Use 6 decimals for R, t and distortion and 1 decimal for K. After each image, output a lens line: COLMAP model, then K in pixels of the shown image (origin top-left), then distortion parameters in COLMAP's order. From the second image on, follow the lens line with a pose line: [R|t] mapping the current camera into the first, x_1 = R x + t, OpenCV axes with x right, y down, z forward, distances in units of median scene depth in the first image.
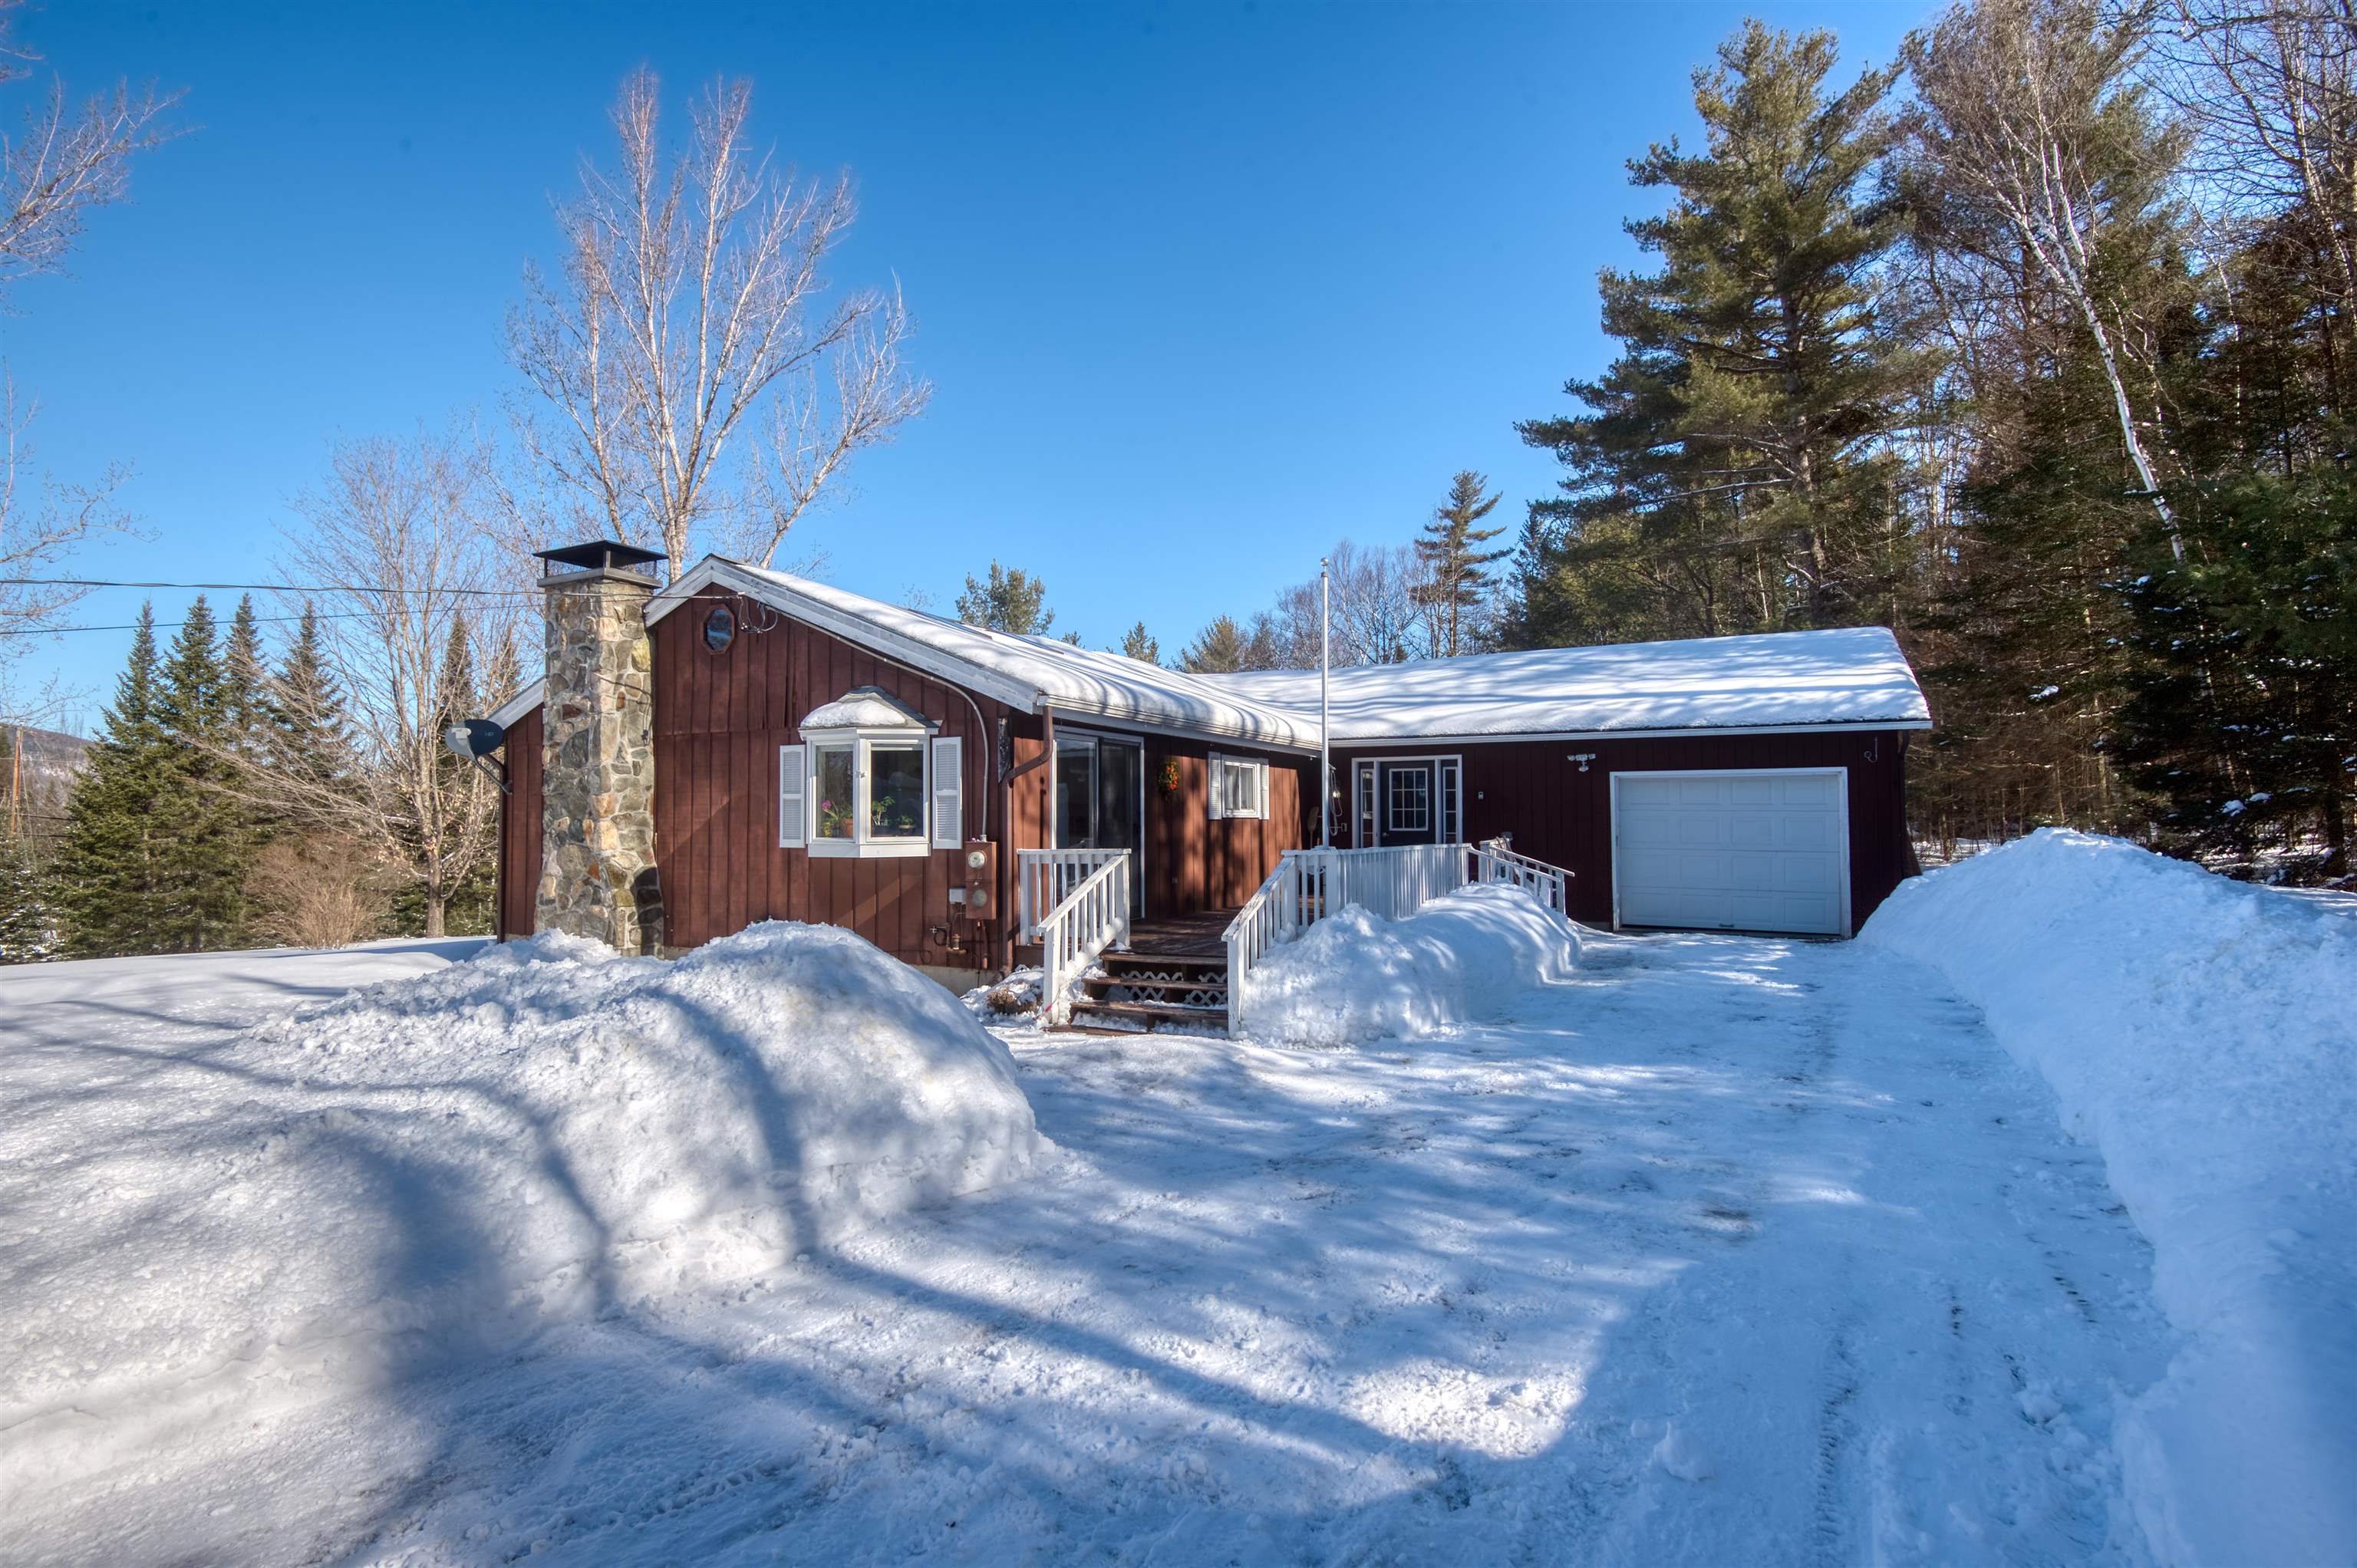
lens RADIAL K [[1083.2, 0, 1166.0], [0, 1083.2, 782.5], [0, 0, 1]] dist [-0.027866, -0.009877]
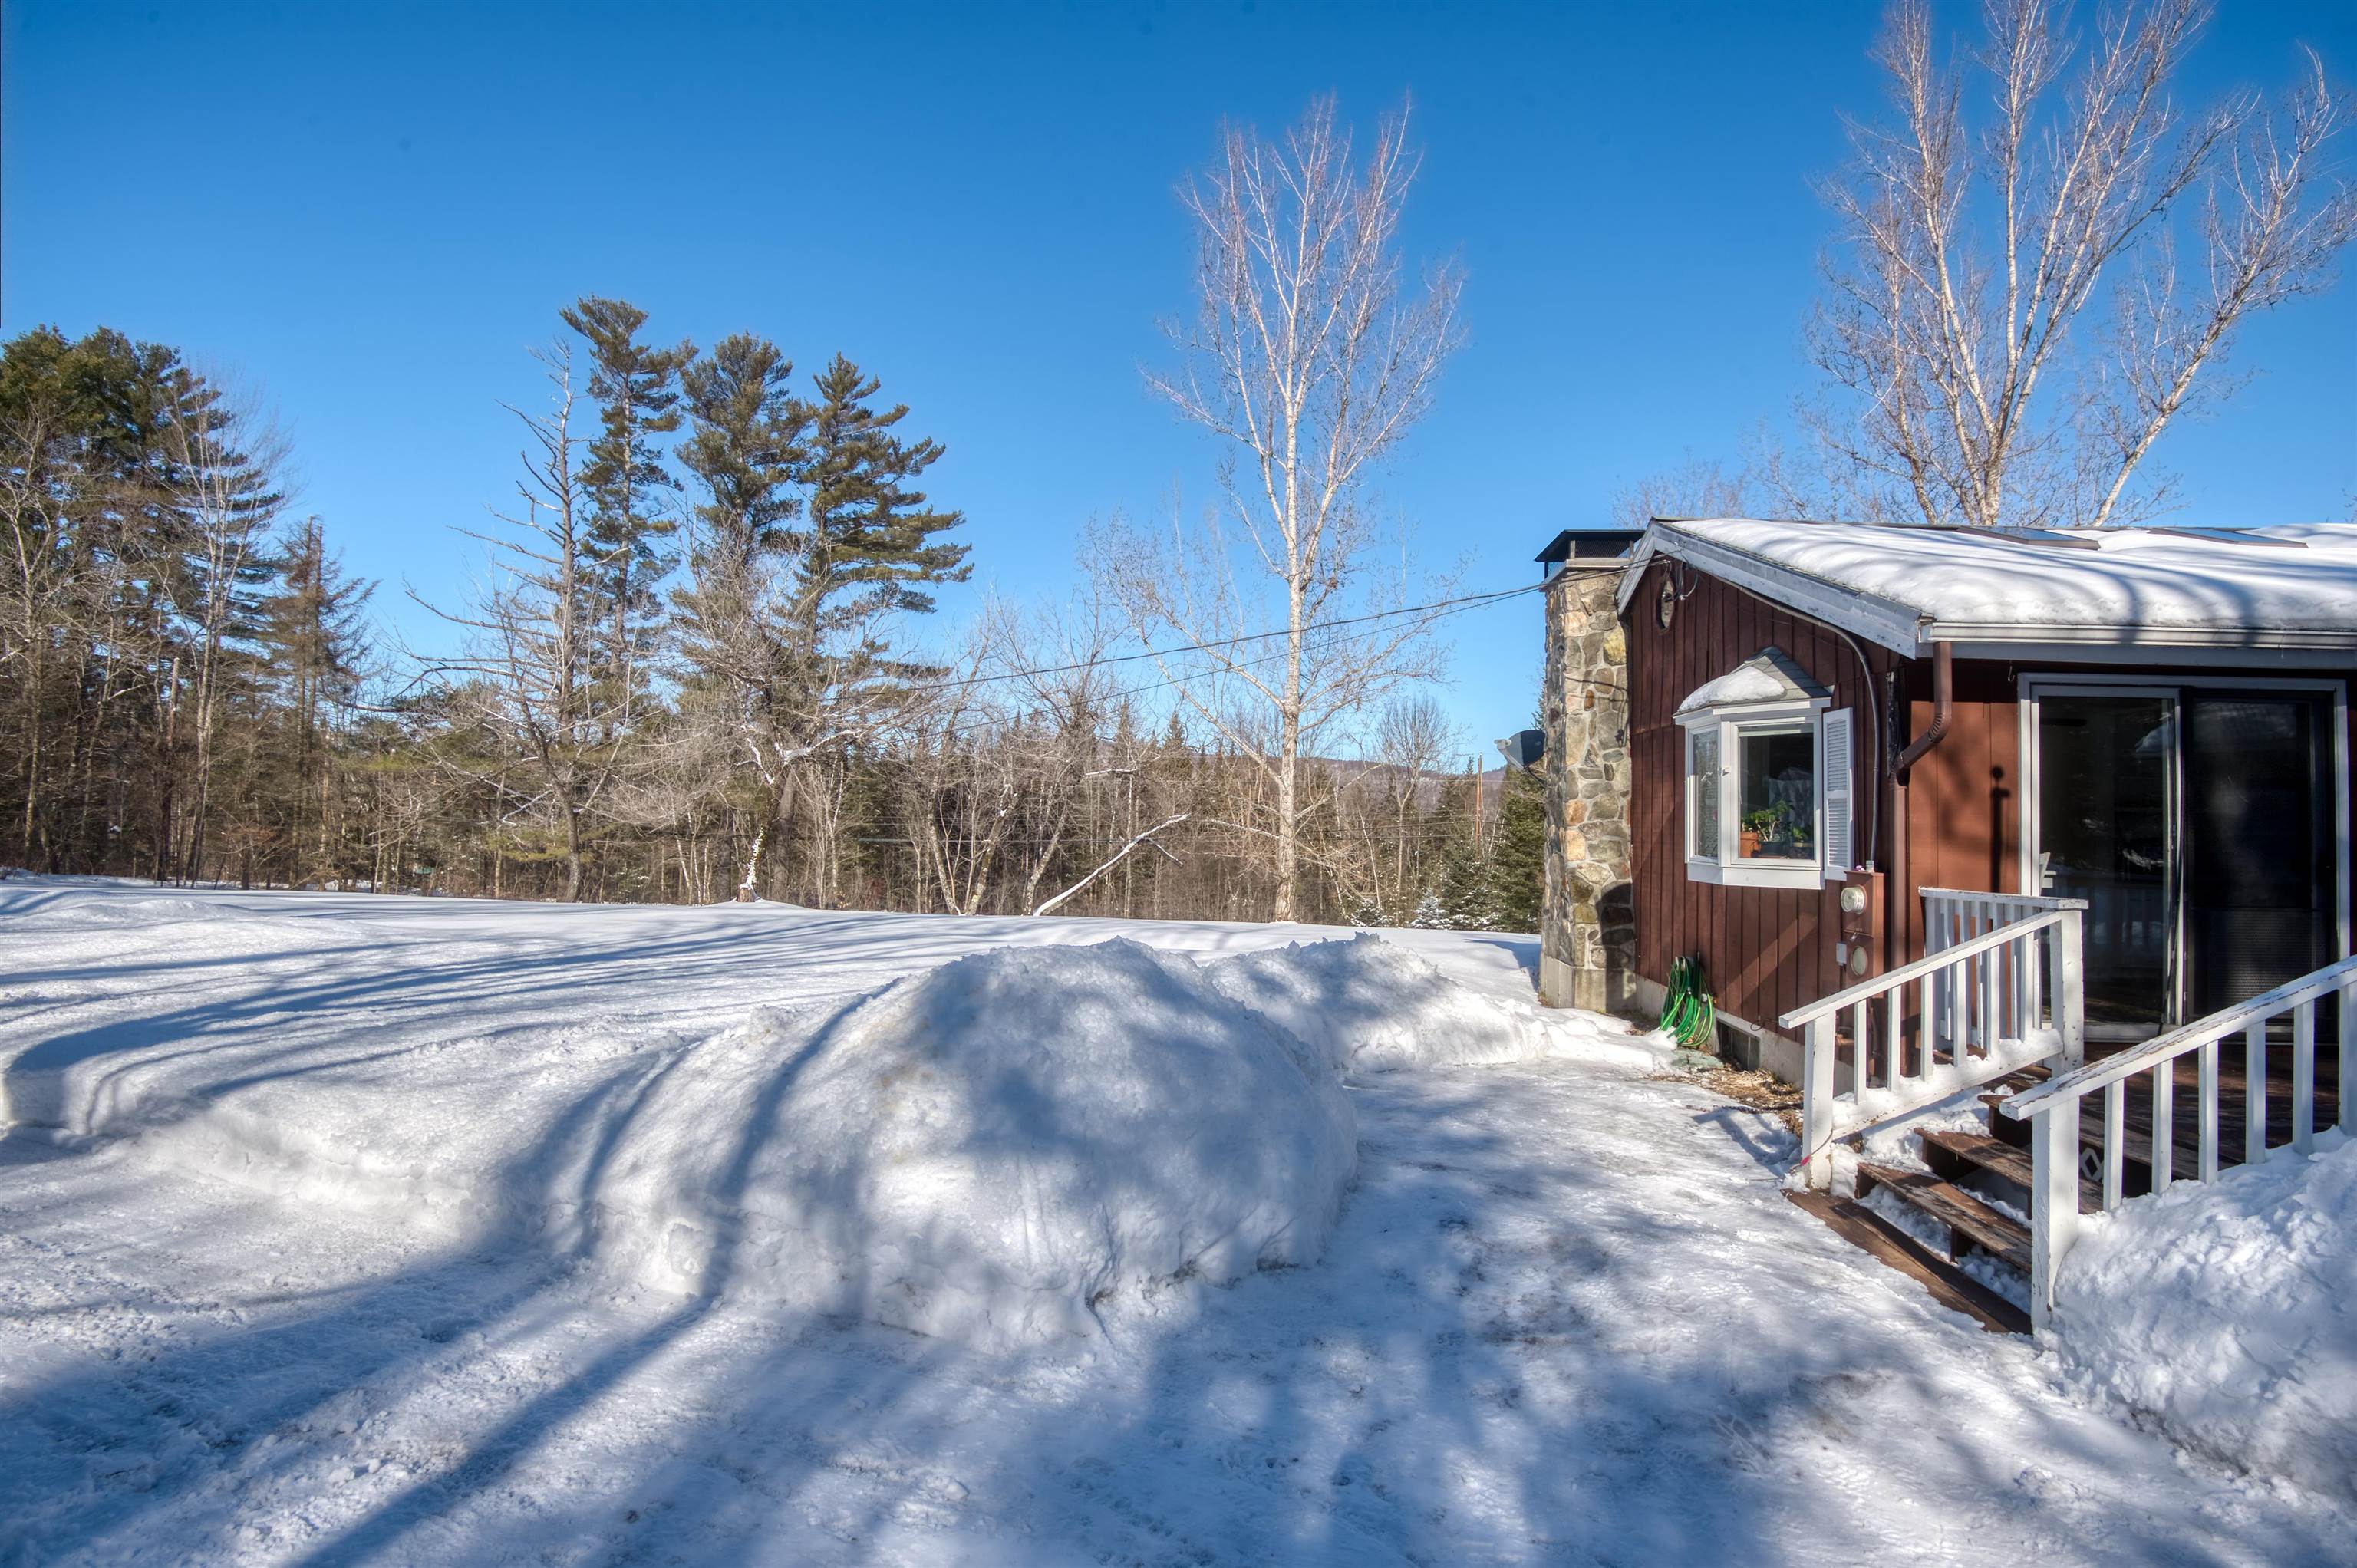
lens RADIAL K [[1083.2, 0, 1194.7], [0, 1083.2, 788.5], [0, 0, 1]] dist [-0.027866, -0.009877]
pose [[0.384408, -0.015757, -0.923029, 0.197851], [0.009689, 0.999868, -0.013034, 0.008230], [0.923113, -0.003933, 0.384510, 0.311150]]
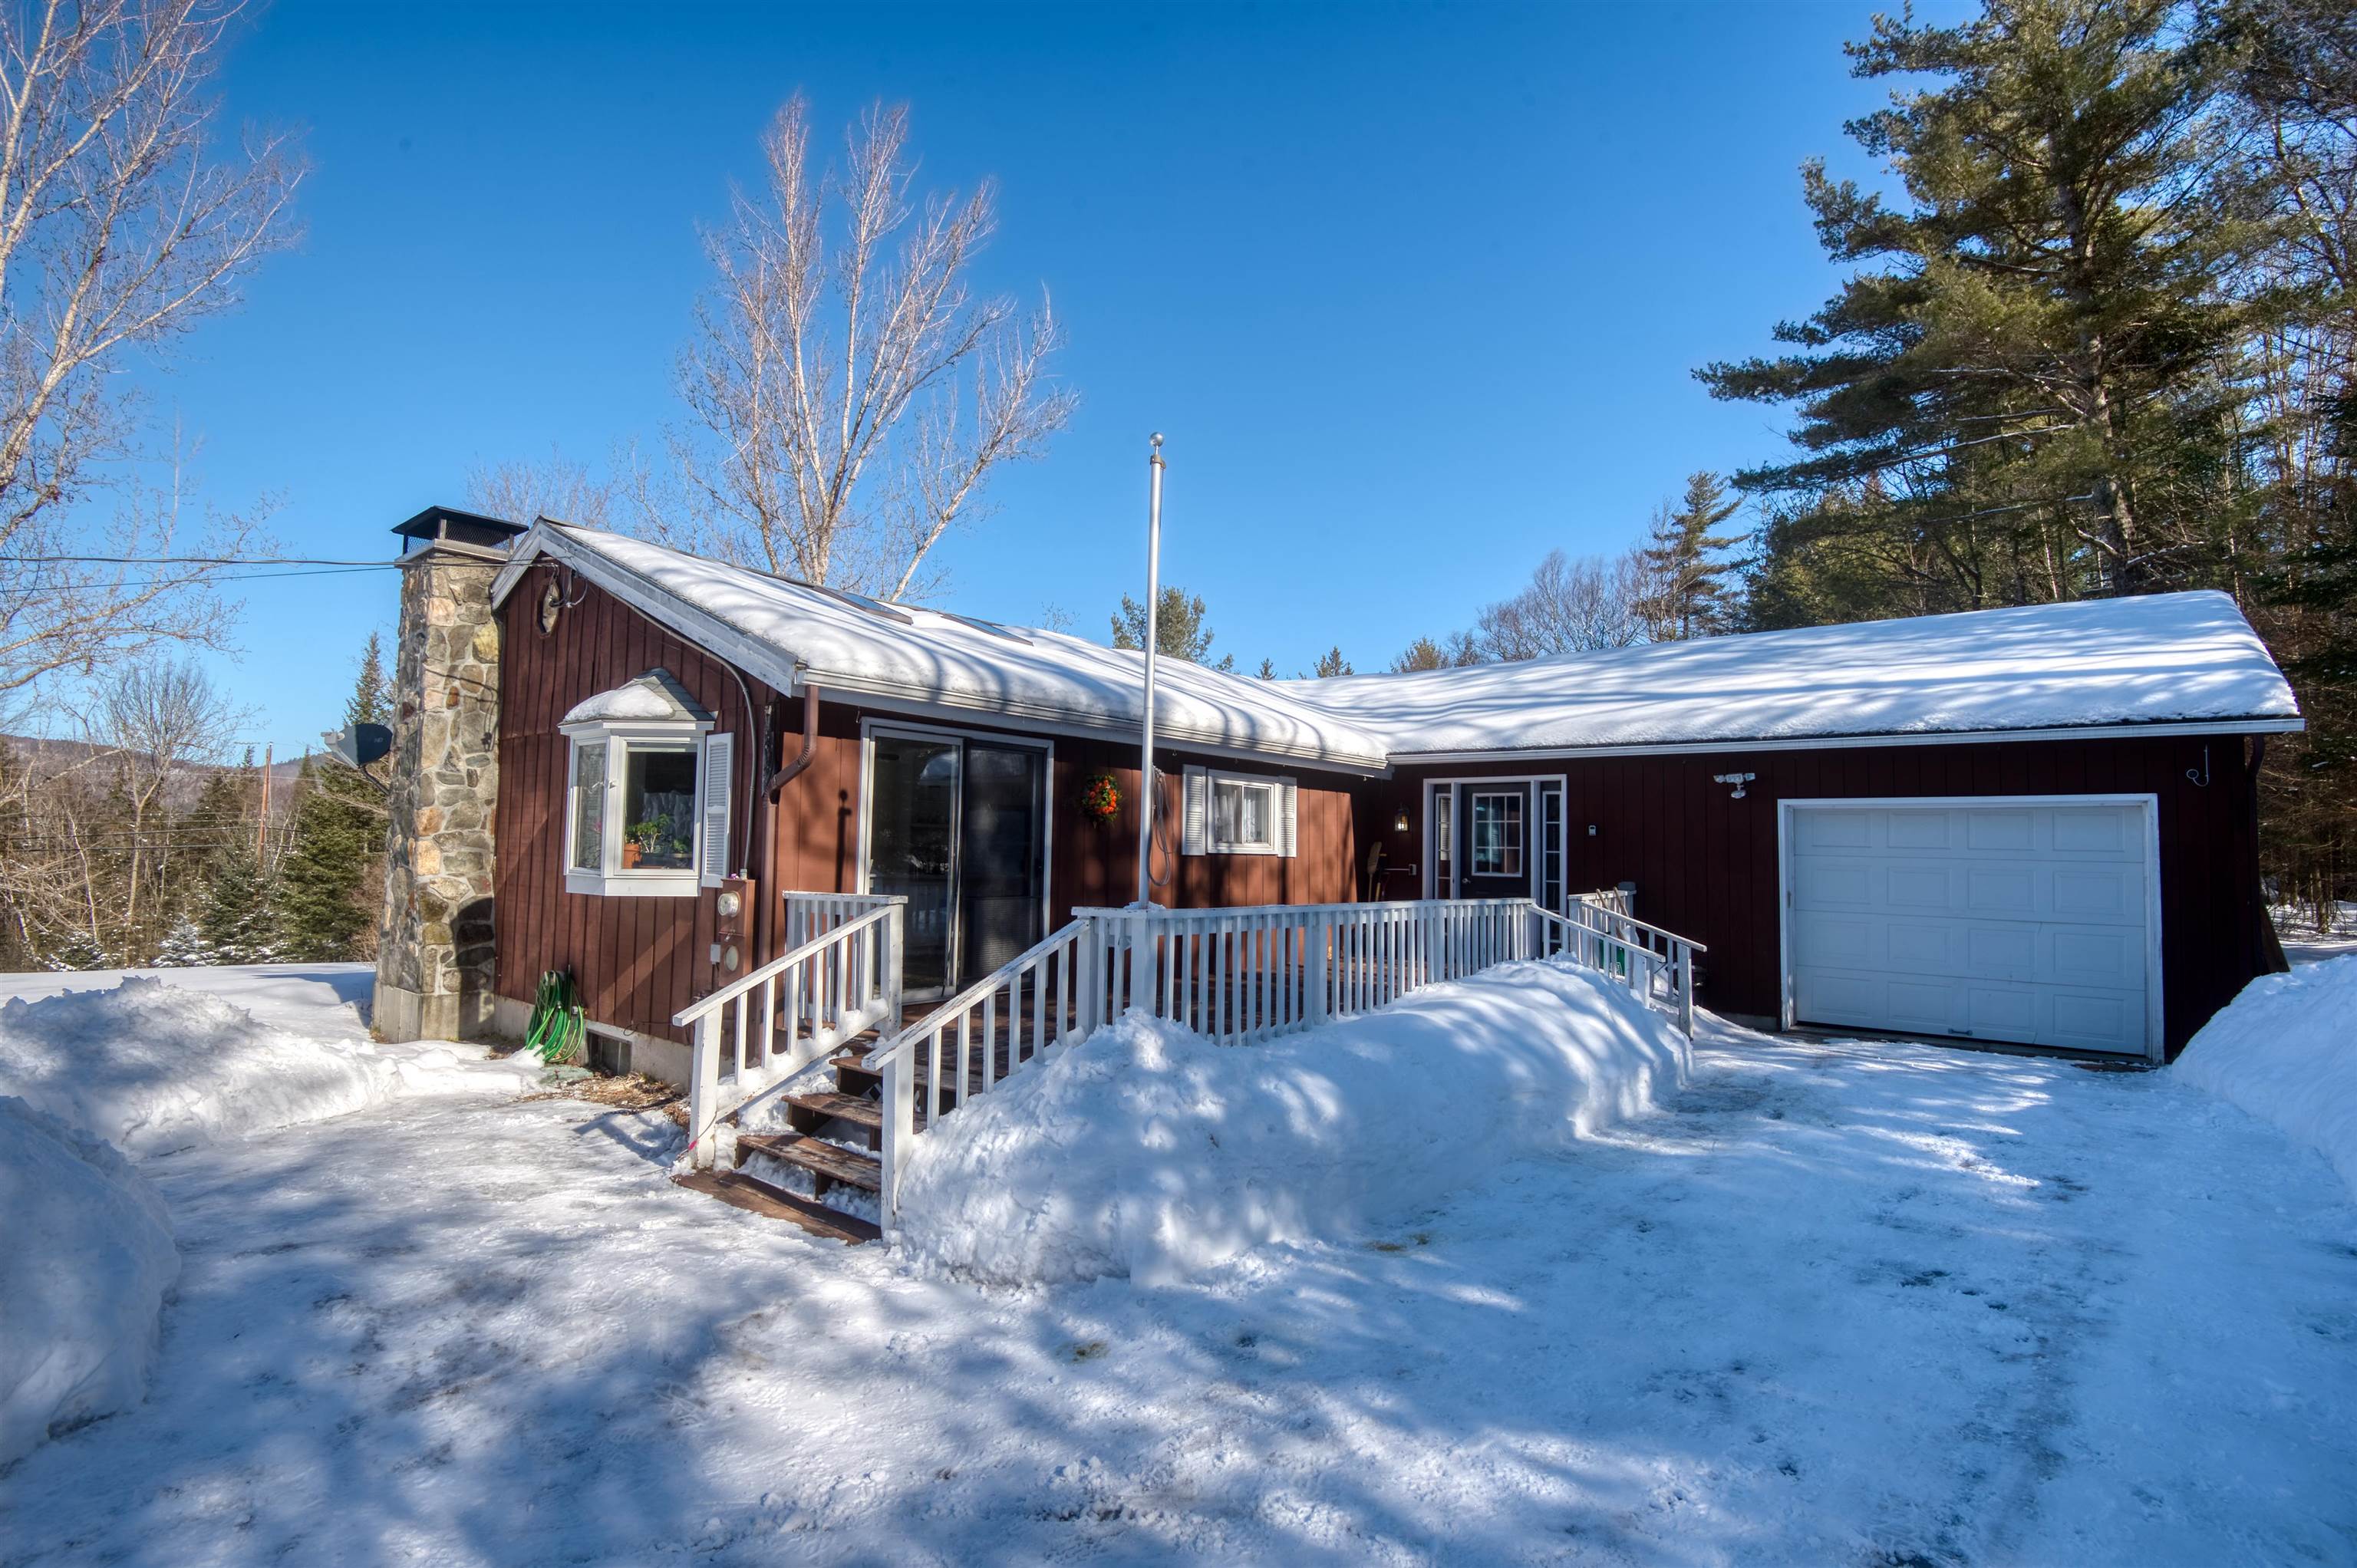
lens RADIAL K [[1083.2, 0, 1173.9], [0, 1083.2, 779.9], [0, 0, 1]] dist [-0.027866, -0.009877]
pose [[0.979714, 0.008063, -0.200241, 0.194632], [-0.014679, 0.999394, -0.031575, 0.006048], [0.199865, 0.033874, 0.979238, 0.280435]]
